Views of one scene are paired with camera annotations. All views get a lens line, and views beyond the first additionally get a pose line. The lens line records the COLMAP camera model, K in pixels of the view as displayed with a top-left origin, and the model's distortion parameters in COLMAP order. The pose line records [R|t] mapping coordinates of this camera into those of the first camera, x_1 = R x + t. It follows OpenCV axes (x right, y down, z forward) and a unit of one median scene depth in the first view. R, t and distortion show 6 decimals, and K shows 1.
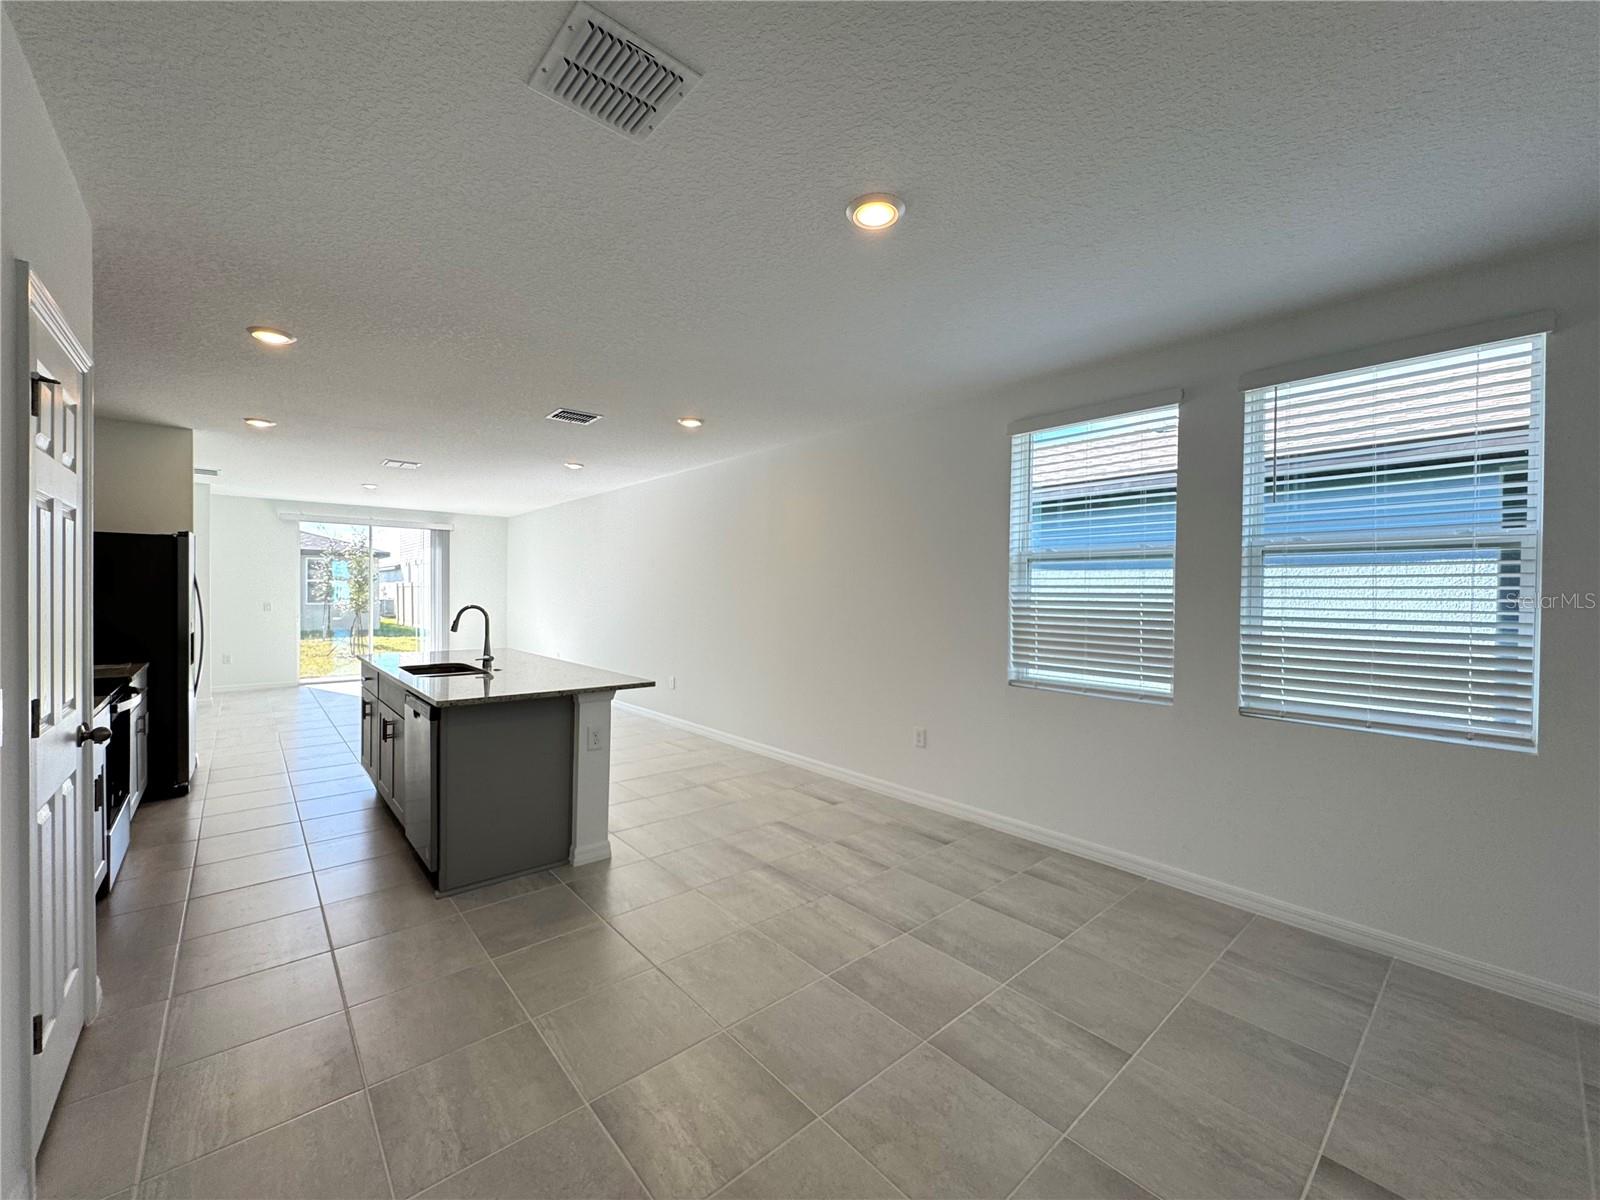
lens RADIAL K [[639.1, 0, 804.2], [0, 639.1, 601.9], [0, 0, 1]] dist [-0.003648, 0.000469]
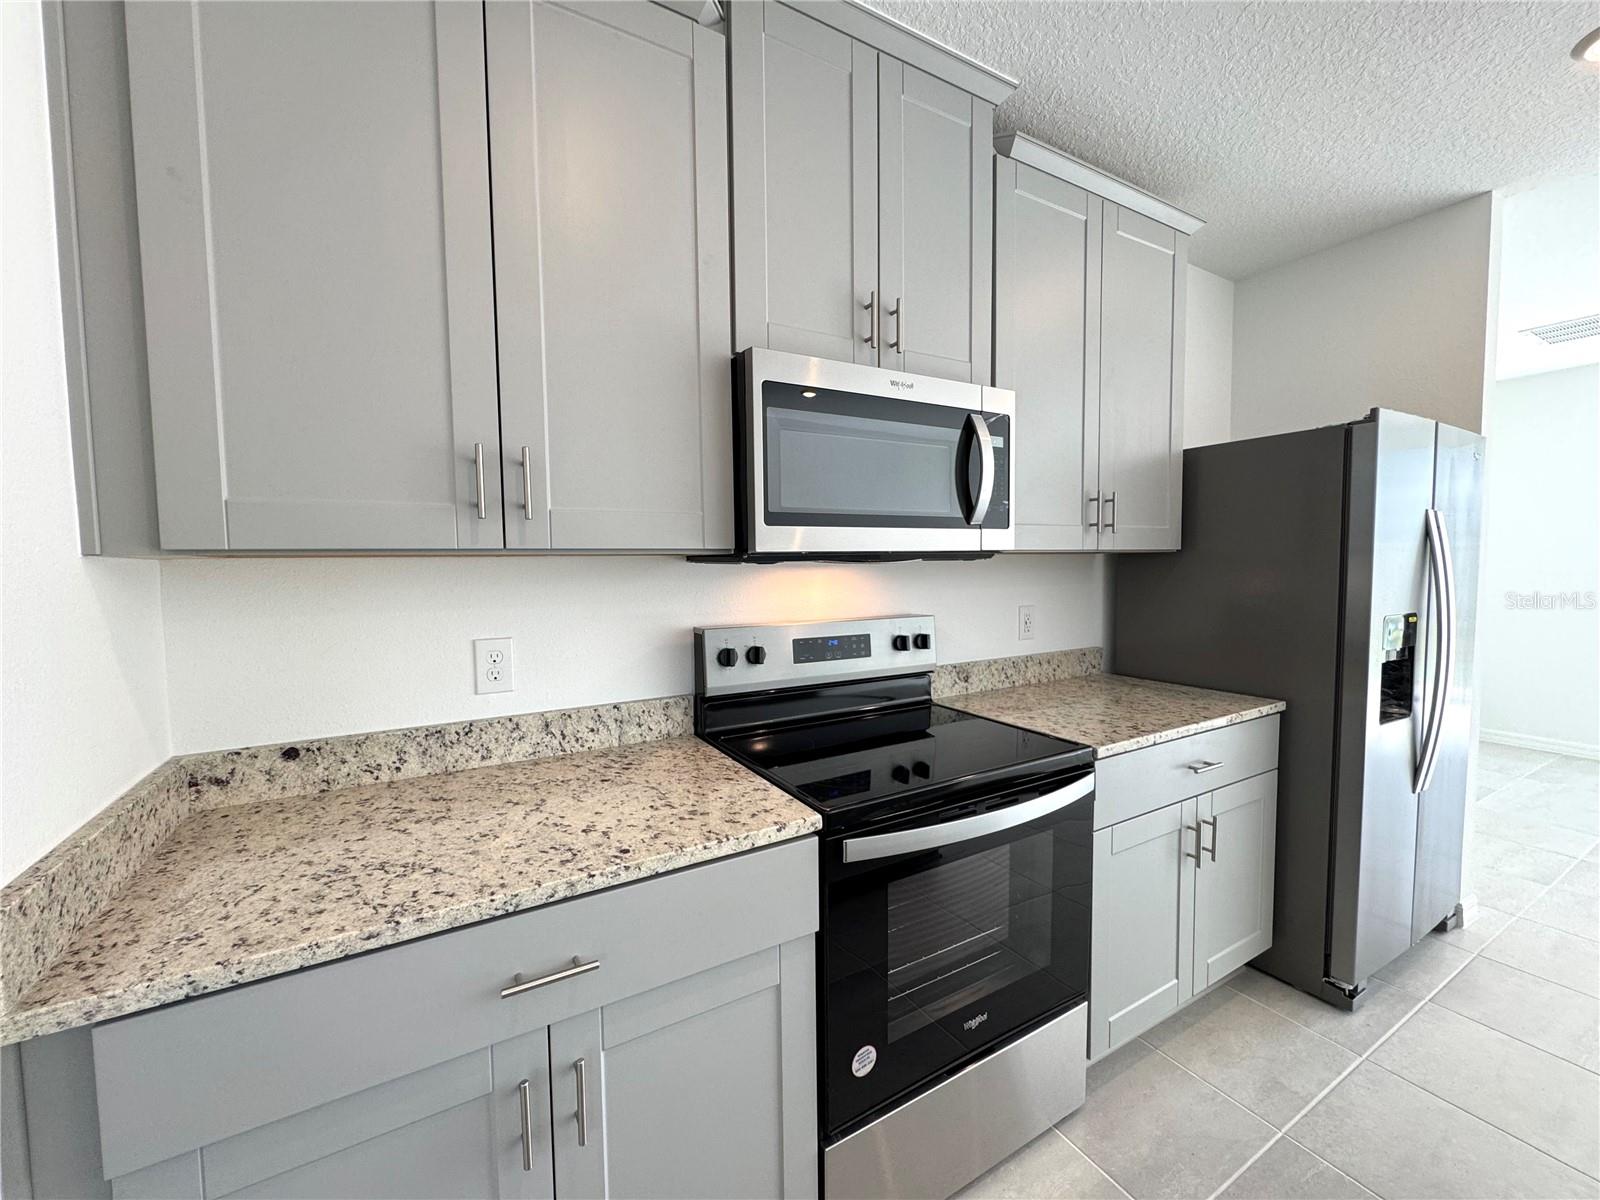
lens RADIAL K [[639.1, 0, 797.7], [0, 639.1, 600.3], [0, 0, 1]] dist [-0.003648, 0.000469]
pose [[-0.202201, 0.051135, -0.978008, -0.566266], [-0.006563, 0.998543, 0.053565, -0.004403], [0.979322, 0.017249, -0.201571, 0.846554]]
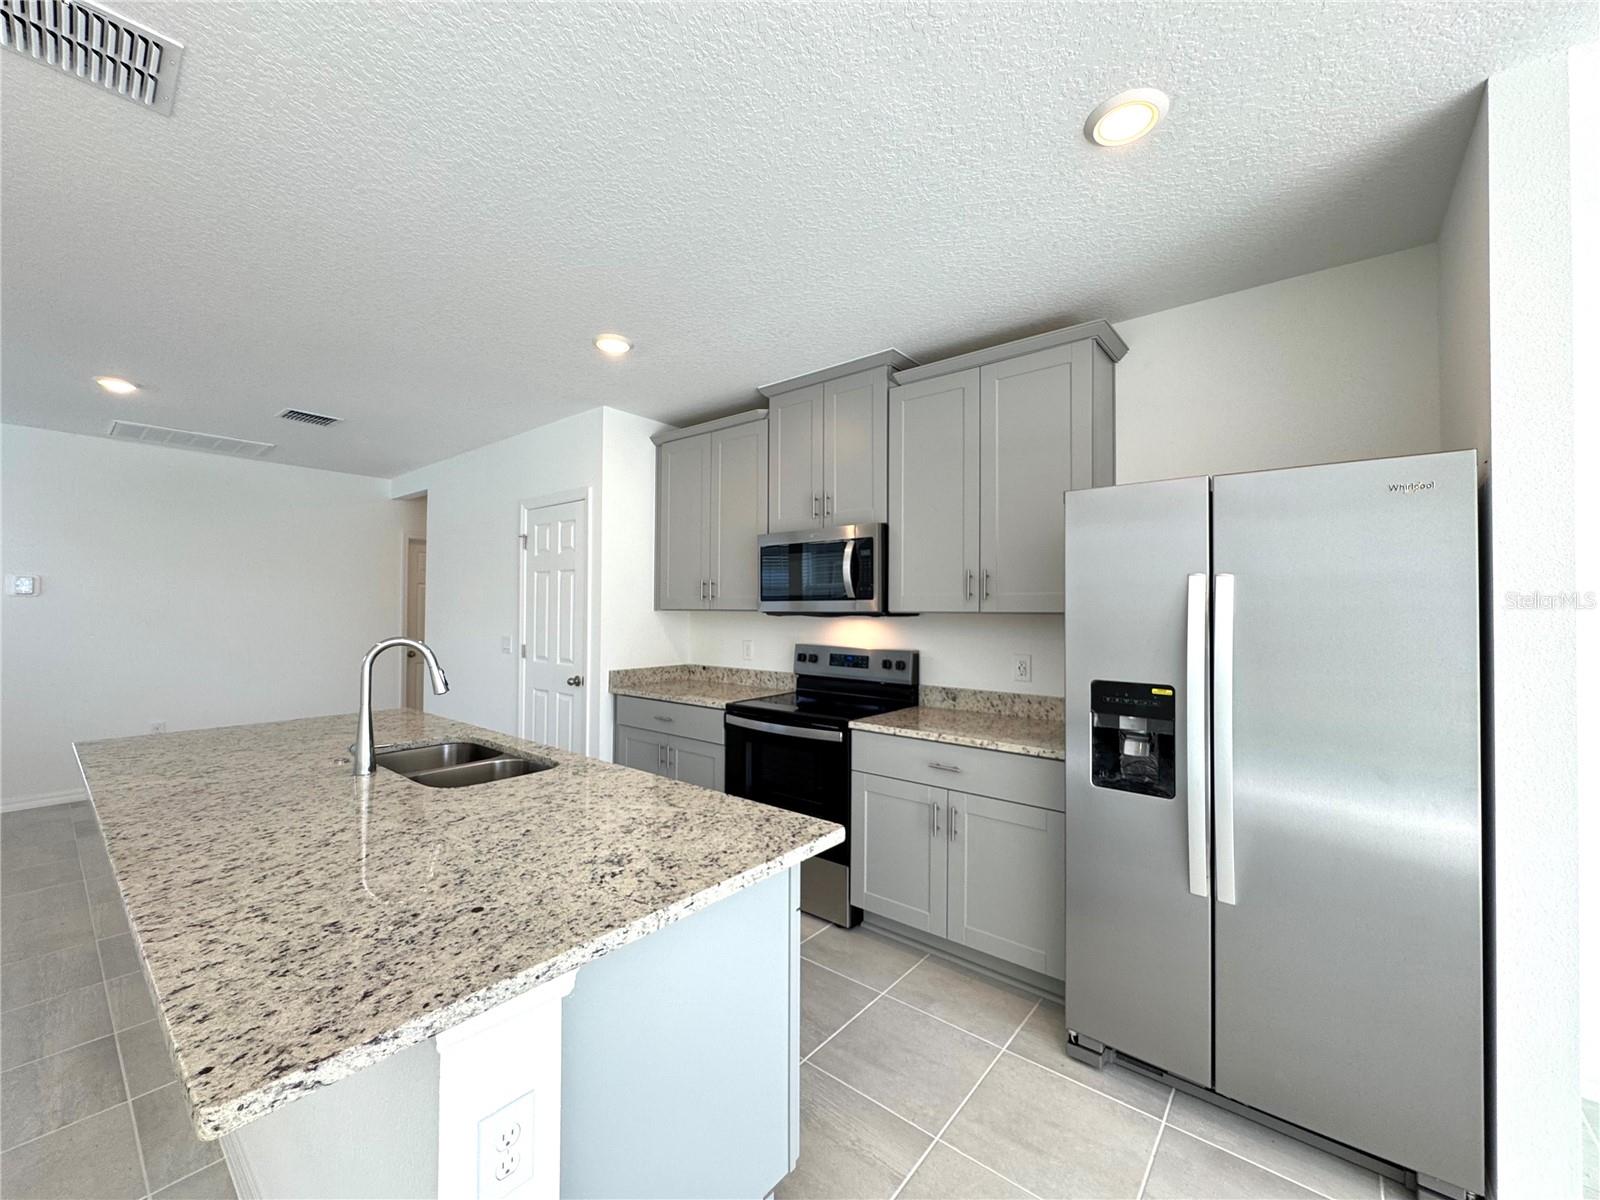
lens RADIAL K [[639.1, 0, 795.7], [0, 639.1, 600.9], [0, 0, 1]] dist [-0.003648, 0.000469]
pose [[-0.988470, -0.017743, -0.150376, -0.831981], [-0.018175, 0.999834, 0.001494, -0.030937], [0.150324, 0.004210, -0.988628, 1.706954]]
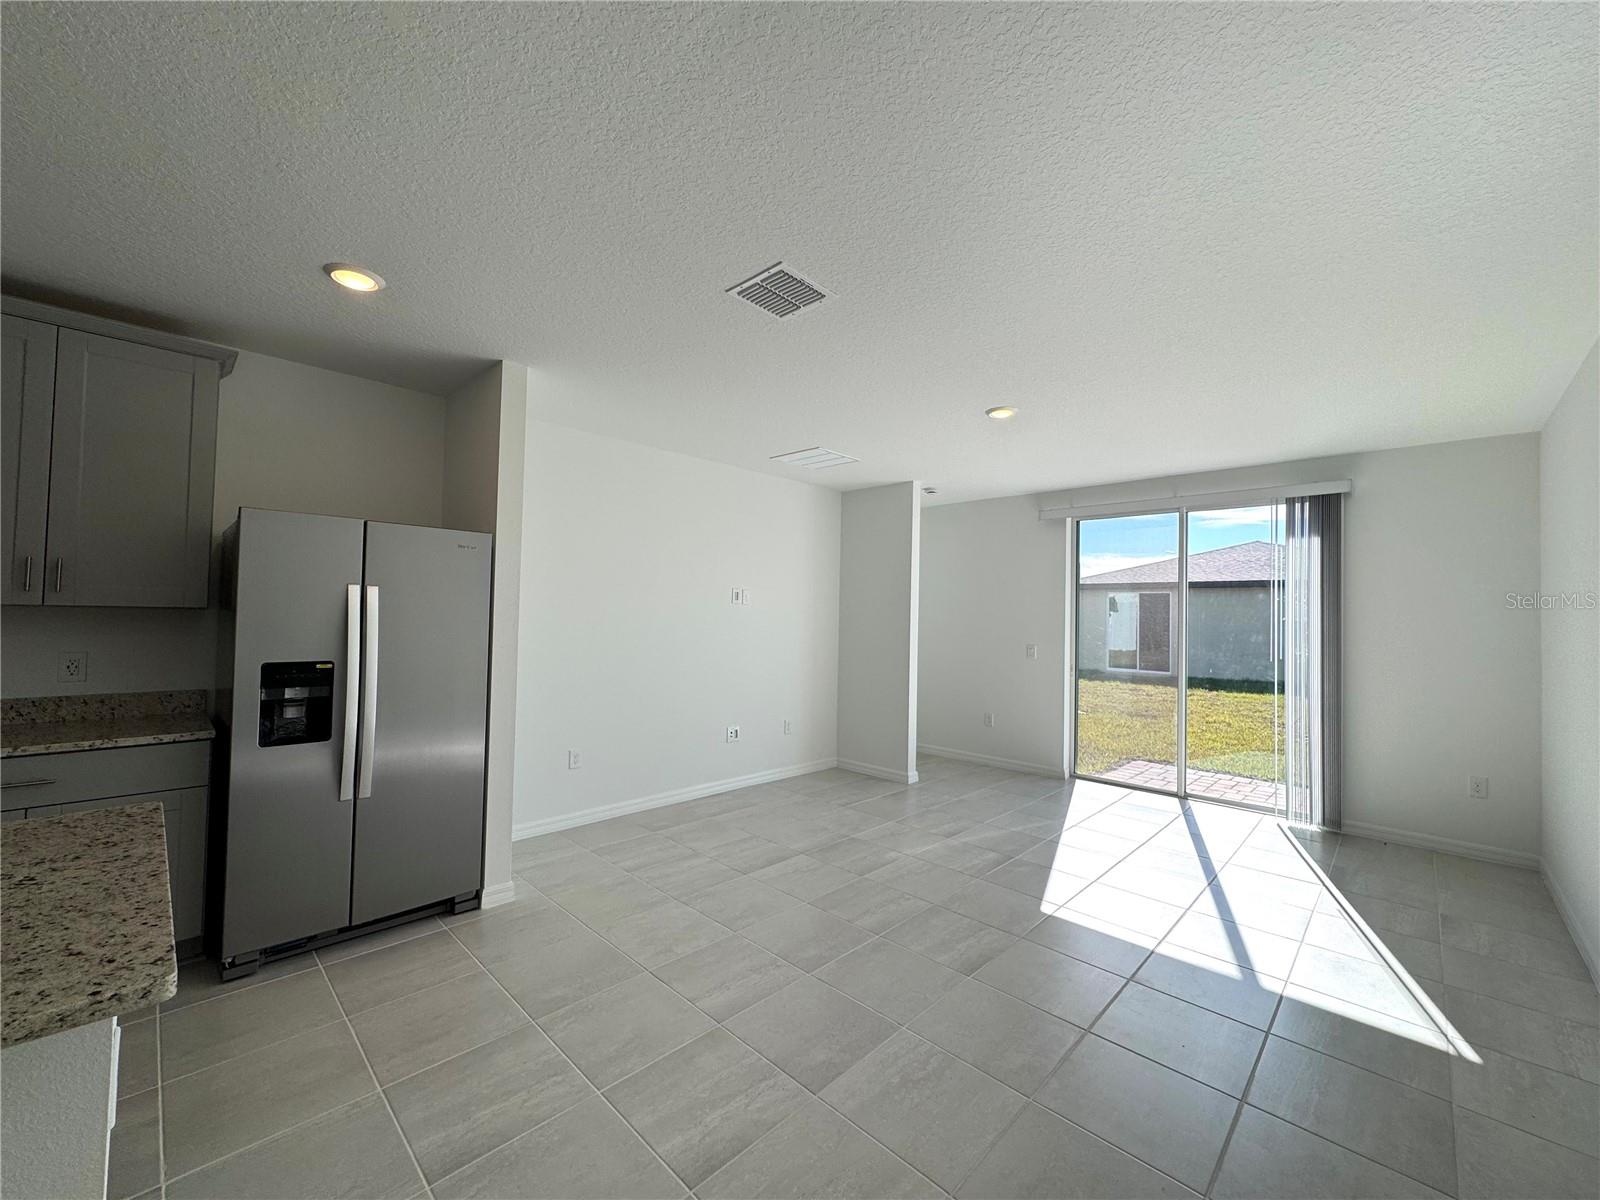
lens RADIAL K [[639.1, 0, 806.8], [0, 639.1, 602.2], [0, 0, 1]] dist [-0.003648, 0.000469]
pose [[0.079946, -0.030171, -0.996342, -0.441675], [-0.037227, 0.998754, -0.033231, -0.030772], [0.996104, 0.039748, 0.078723, 1.726362]]
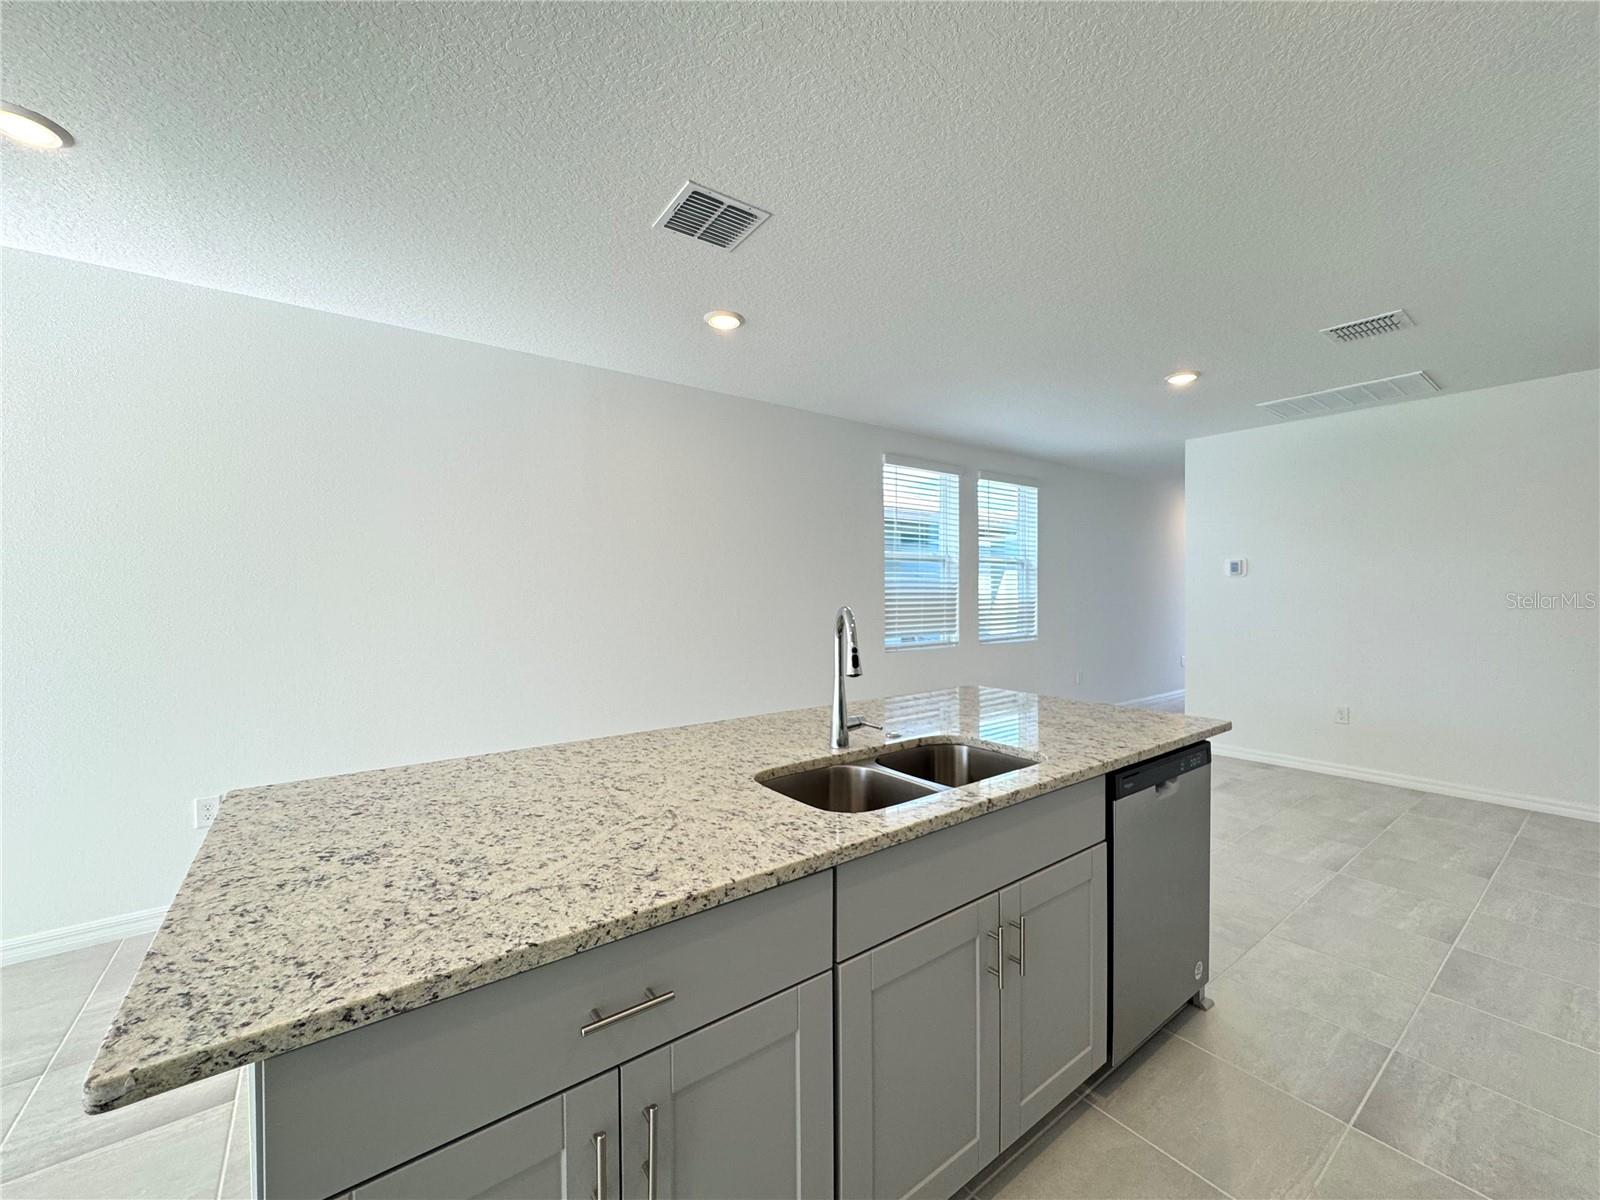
lens RADIAL K [[639.1, 0, 799.7], [0, 639.1, 595.4], [0, 0, 1]] dist [-0.003648, 0.000469]
pose [[0.085036, -0.016571, 0.996240, -1.065869], [0.021787, 0.999654, 0.014768, -0.009999], [-0.996140, 0.020449, 0.085368, 1.123982]]
